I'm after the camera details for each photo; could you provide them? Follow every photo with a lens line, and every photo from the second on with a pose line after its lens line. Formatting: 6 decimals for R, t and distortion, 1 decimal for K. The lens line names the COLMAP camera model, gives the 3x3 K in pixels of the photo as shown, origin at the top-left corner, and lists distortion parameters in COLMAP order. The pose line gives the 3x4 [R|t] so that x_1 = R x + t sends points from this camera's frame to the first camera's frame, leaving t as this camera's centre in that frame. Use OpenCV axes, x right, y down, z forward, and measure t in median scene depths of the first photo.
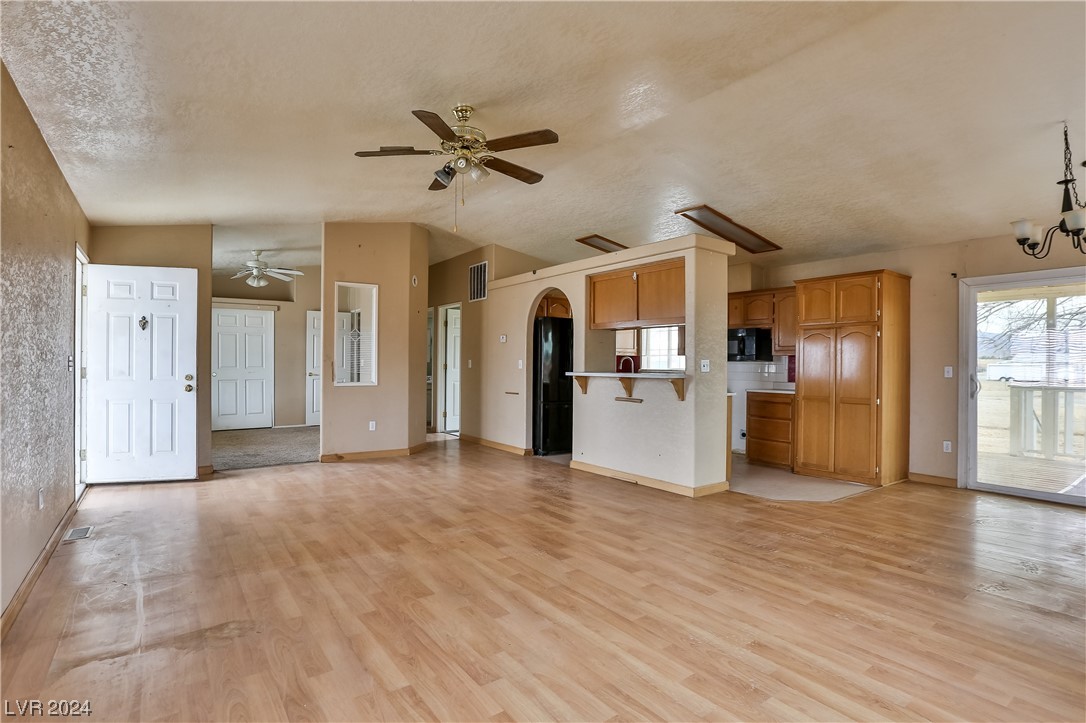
lens RADIAL K [[536.7, 0, 547.3], [0, 536.7, 363.1], [0, 0, 1]] dist [-0.054318, 0.020995]
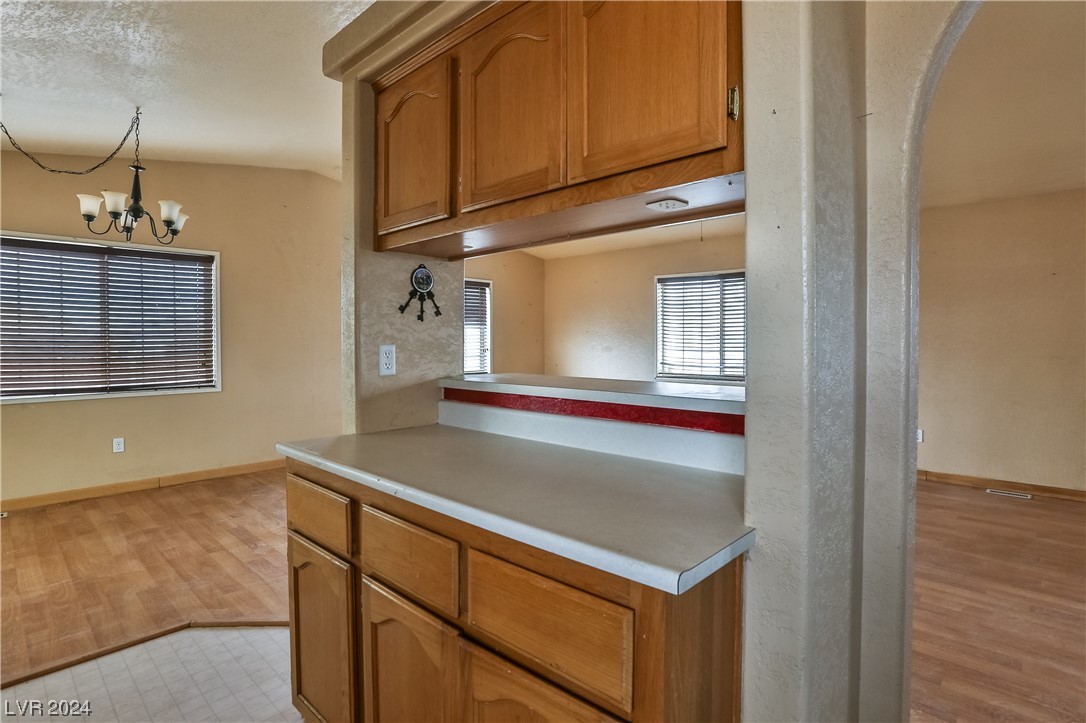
lens RADIAL K [[543.4, 0, 549.4], [0, 543.4, 353.9], [0, 0, 1]] dist [-0.048266, 0.015846]
pose [[-0.982711, -0.004153, -0.185099, 0.254488], [-0.007724, 0.999798, 0.018574, -0.008251], [0.184984, 0.019683, -0.982544, 1.382753]]
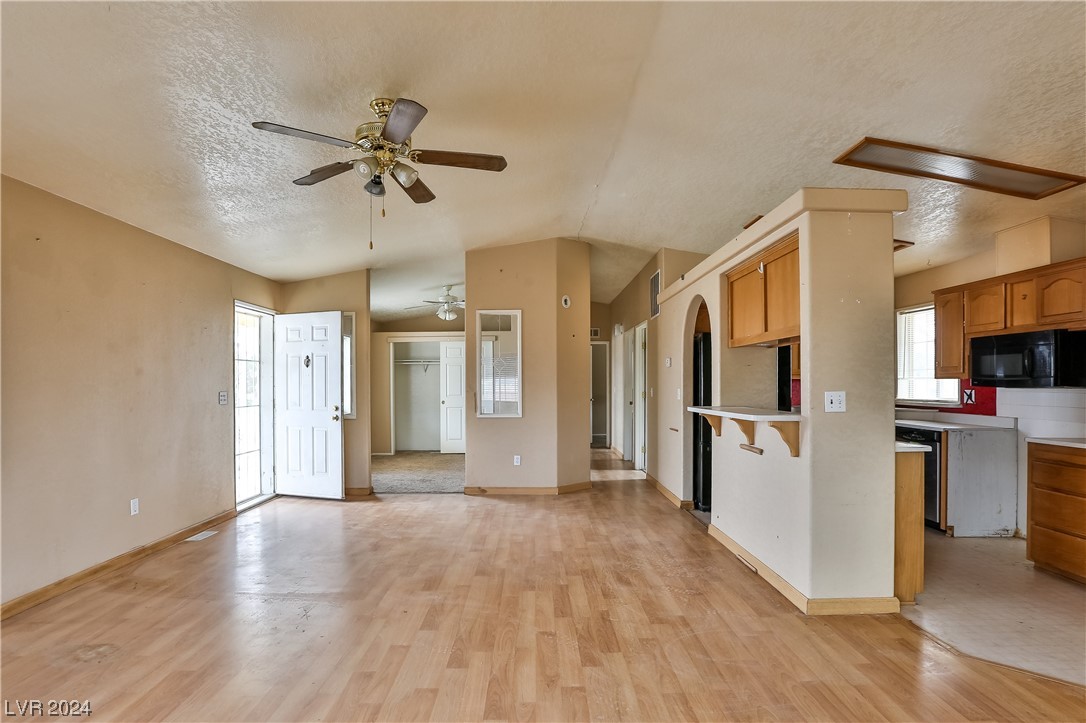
lens RADIAL K [[563.9, 0, 543.0], [0, 563.9, 383.9], [0, 0, 1]] dist [-0.046522, 0.016336]
pose [[0.815862, -0.011295, -0.578137, 0.365455], [0.010453, 0.999934, -0.004784, -0.014264], [0.578153, -0.002140, 0.815926, 0.273425]]
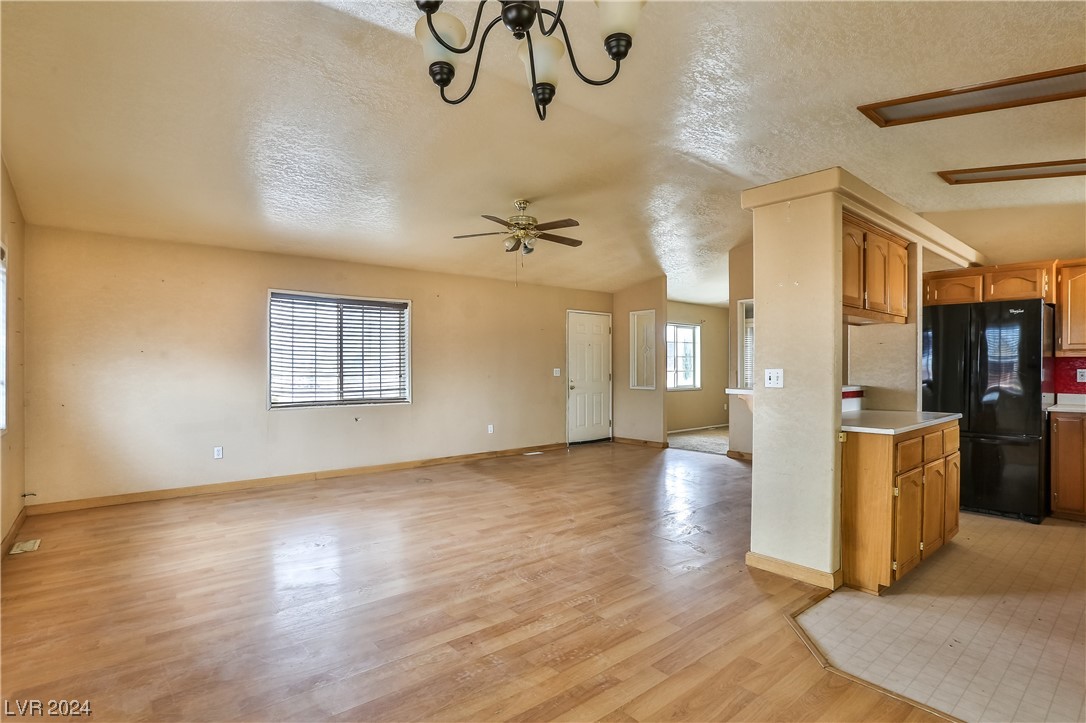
lens RADIAL K [[536.7, 0, 547.3], [0, 536.7, 363.1], [0, 0, 1]] dist [-0.054318, 0.020995]
pose [[0.063954, -0.015163, -0.997838, 0.879510], [0.002883, 0.999883, -0.015009, -0.004068], [0.997949, -0.001917, 0.063990, 0.633572]]
